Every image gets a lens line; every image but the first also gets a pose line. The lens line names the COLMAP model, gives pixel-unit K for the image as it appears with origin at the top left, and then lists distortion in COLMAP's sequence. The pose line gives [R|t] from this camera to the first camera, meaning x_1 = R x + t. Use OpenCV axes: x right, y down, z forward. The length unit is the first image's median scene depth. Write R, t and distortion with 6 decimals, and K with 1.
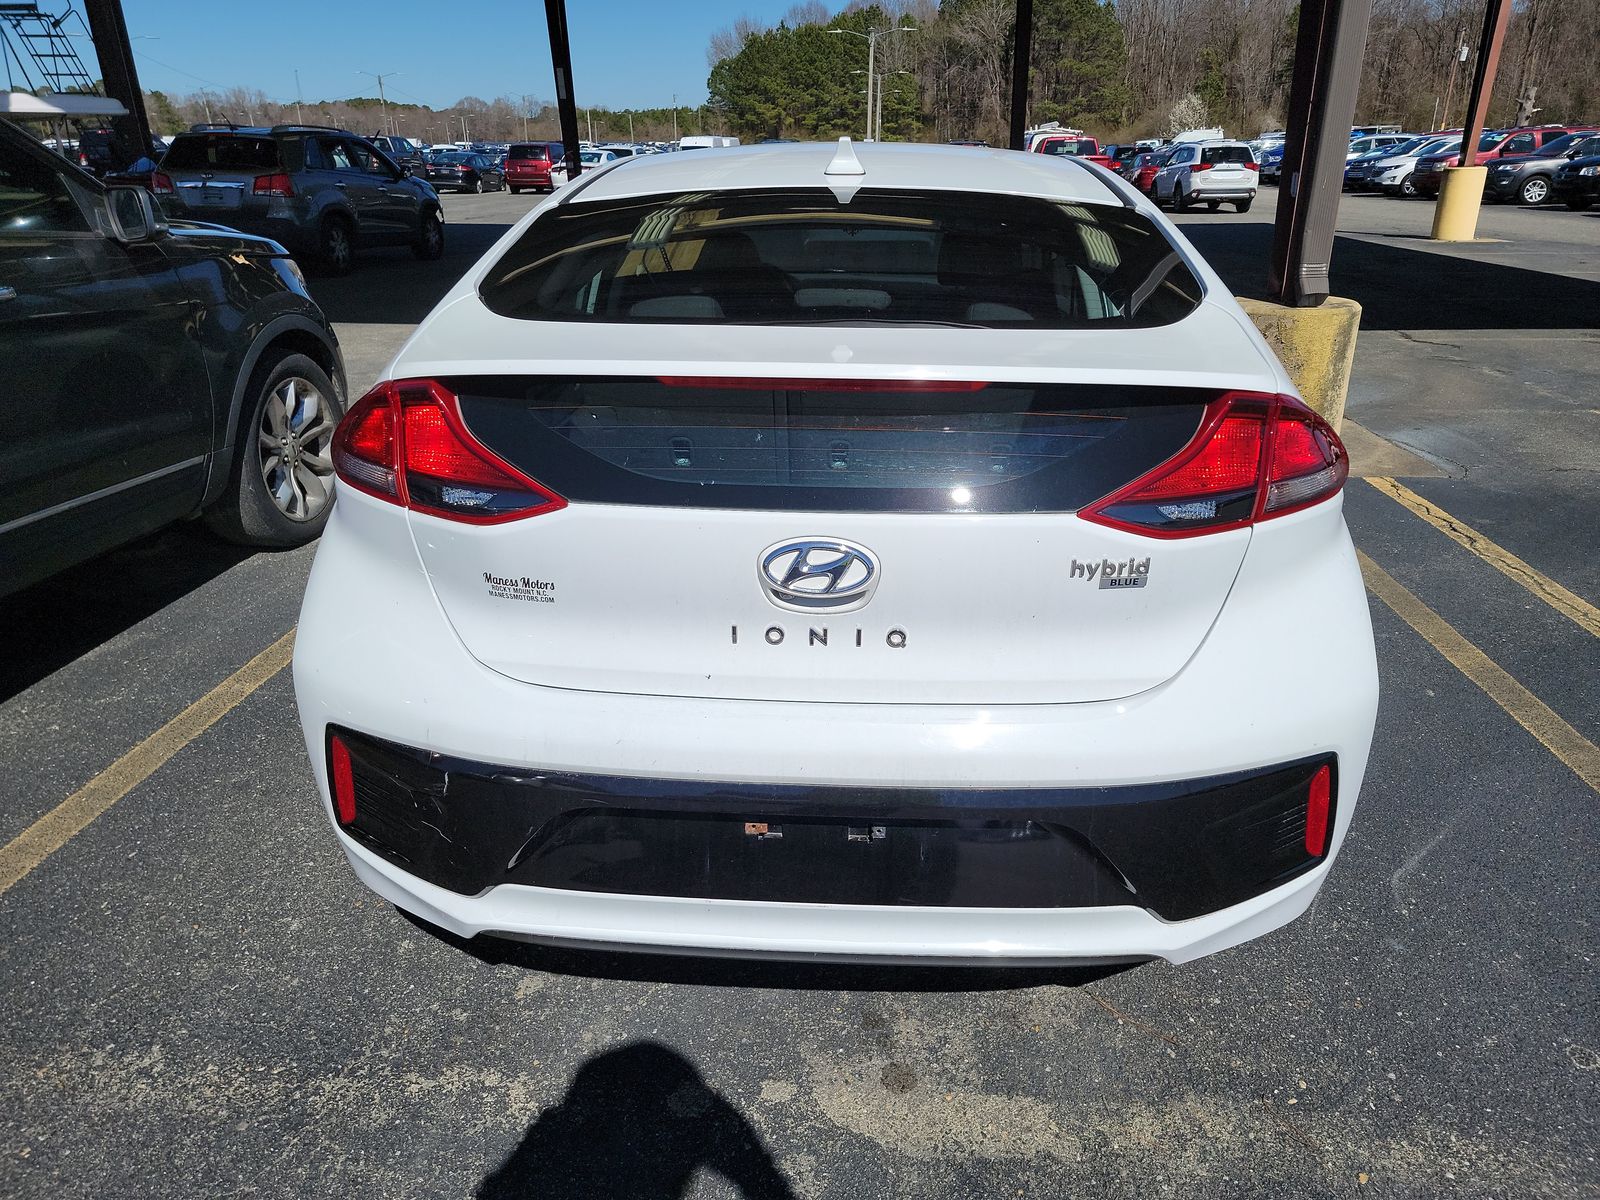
lens RADIAL K [[1135.0, 0, 800.5], [0, 1135.0, 594.2], [0, 0, 1]] dist [0.036721, -0.013955]
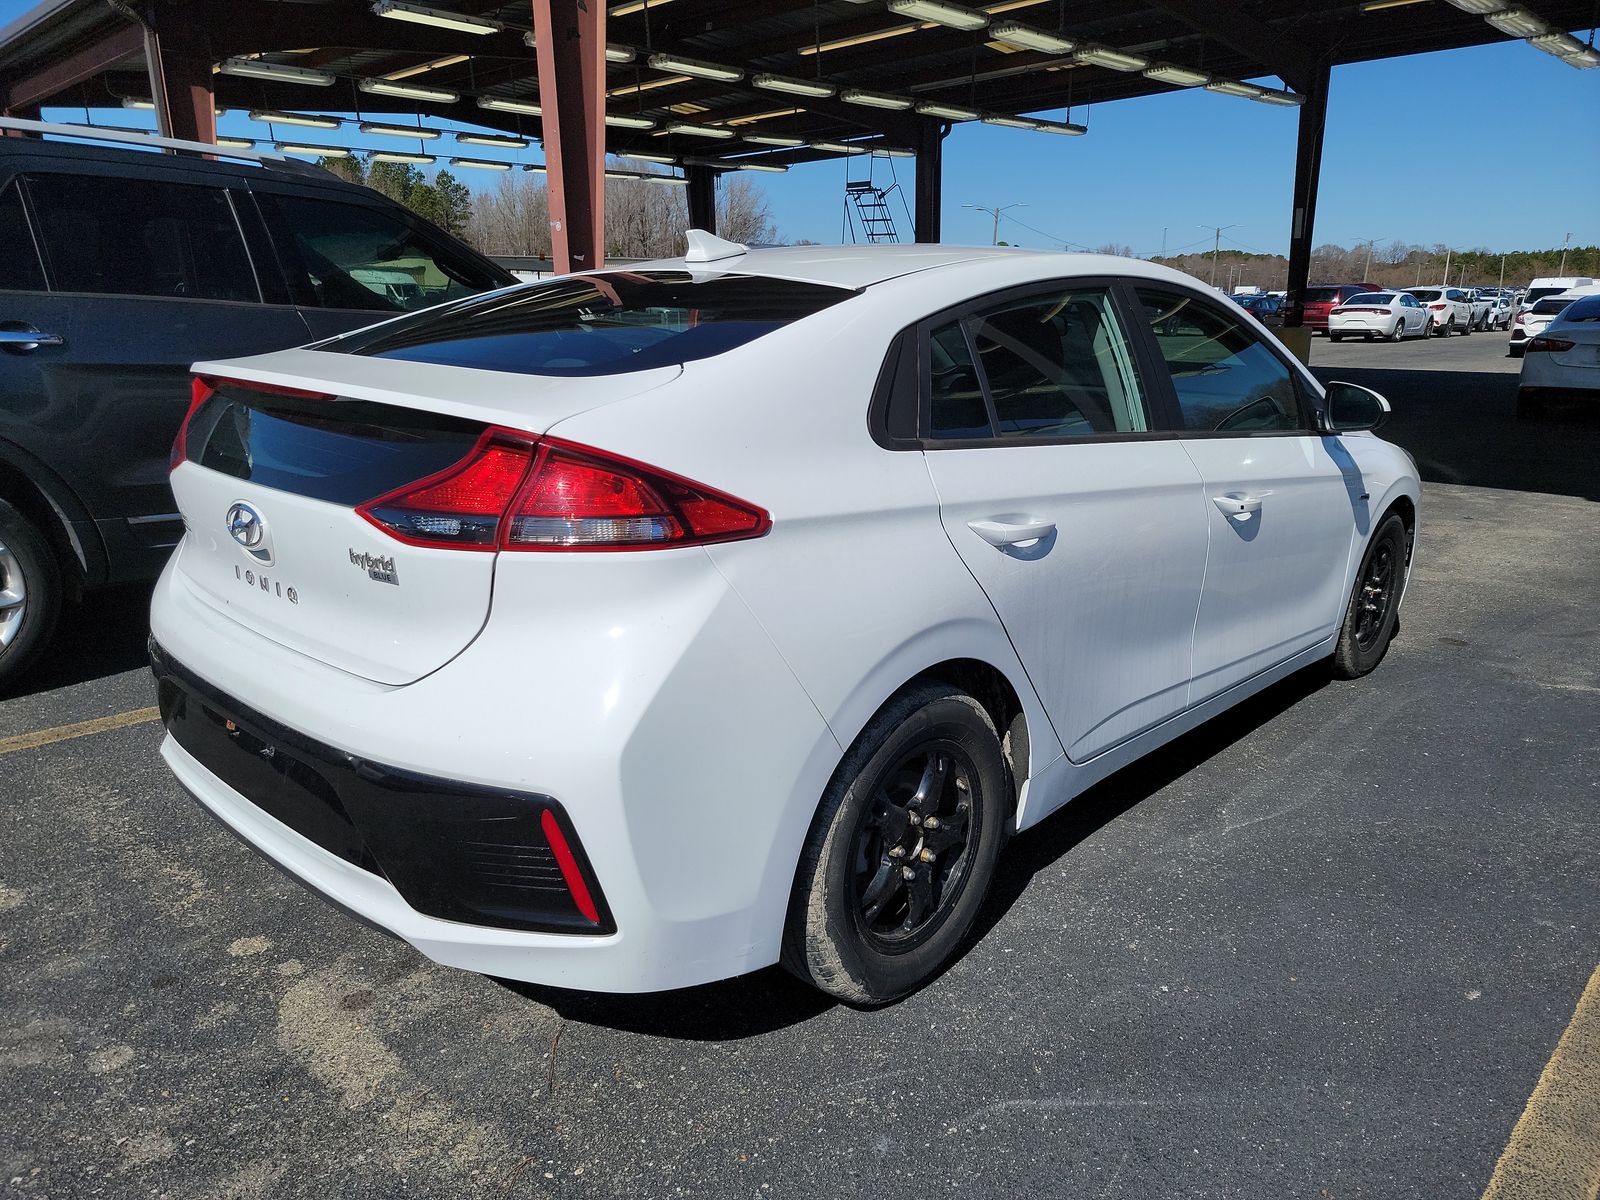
lens RADIAL K [[1135.0, 0, 801.6], [0, 1135.0, 607.4], [0, 0, 1]] dist [0.036721, -0.013955]
pose [[0.762142, 0.176899, -0.622773, 1.072196], [-0.242221, 0.969996, -0.020899, -0.047348], [0.600390, 0.166776, 0.782123, 0.294675]]
